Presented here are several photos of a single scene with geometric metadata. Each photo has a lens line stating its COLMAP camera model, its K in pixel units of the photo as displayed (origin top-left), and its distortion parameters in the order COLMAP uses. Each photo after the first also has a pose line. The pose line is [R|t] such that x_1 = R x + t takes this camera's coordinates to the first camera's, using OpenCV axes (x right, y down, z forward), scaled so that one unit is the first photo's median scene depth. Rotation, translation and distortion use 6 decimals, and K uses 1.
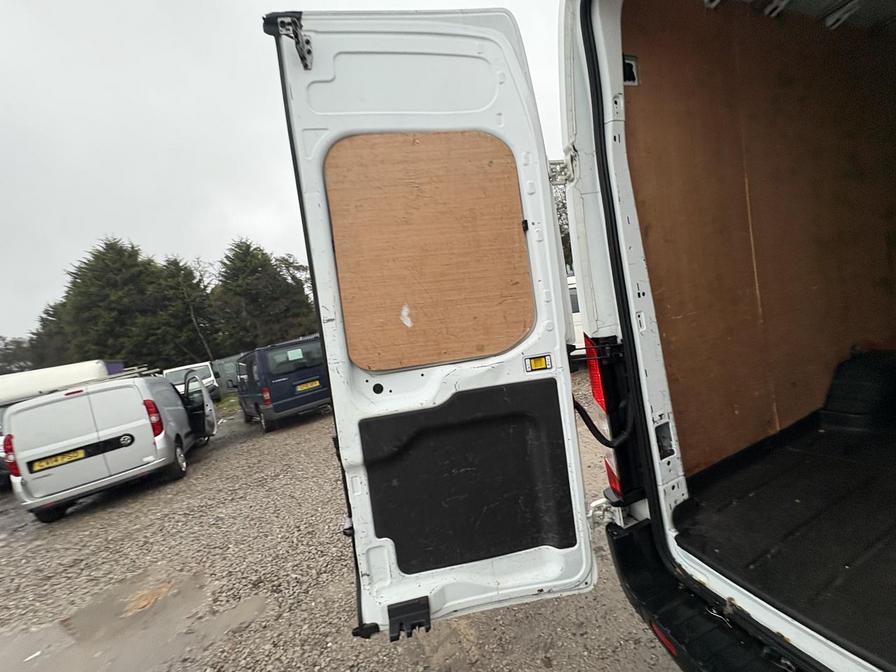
lens RADIAL K [[355.6, 0, 448.0], [0, 355.6, 336.0], [0, 0, 1]] dist [0.000320, 0.000683]
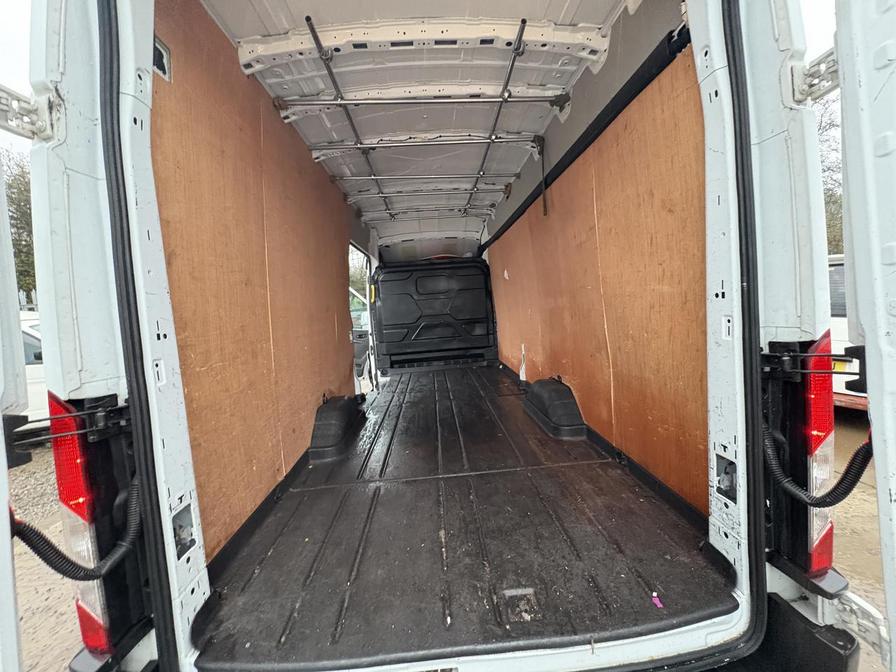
lens RADIAL K [[357.7, 0, 449.4], [0, 357.7, 334.1], [0, 0, 1]] dist [-0.000334, 0.000299]
pose [[0.333413, 0.104829, 0.936935, 0.039582], [0.052794, 0.990164, -0.129572, 0.007669], [-0.941301, 0.092666, 0.324599, 0.182138]]
